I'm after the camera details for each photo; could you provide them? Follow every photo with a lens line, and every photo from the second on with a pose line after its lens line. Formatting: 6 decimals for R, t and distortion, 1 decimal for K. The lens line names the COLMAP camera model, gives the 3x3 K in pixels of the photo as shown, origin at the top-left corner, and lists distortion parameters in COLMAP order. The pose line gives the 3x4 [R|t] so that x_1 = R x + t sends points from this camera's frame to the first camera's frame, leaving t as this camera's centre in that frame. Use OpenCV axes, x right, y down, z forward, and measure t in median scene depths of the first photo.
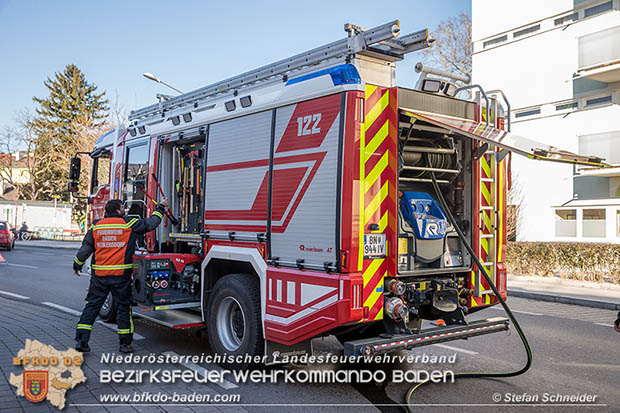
lens RADIAL K [[590.8, 0, 306.3], [0, 590.8, 207.1], [0, 0, 1]] dist [-0.004859, 0.000000]
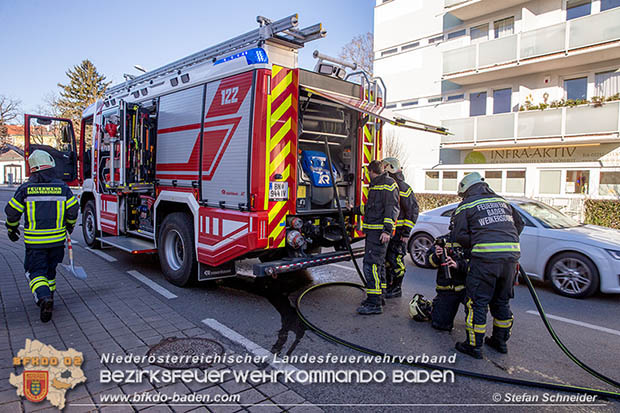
lens RADIAL K [[413.7, 0, 306.6], [0, 413.7, 204.4], [0, 0, 1]] dist [-0.091289, 0.008800]
pose [[0.993767, 0.007775, 0.111209, 0.065712], [-0.017491, 0.996084, 0.086667, 0.012768], [-0.110100, -0.088072, 0.990011, 0.077561]]
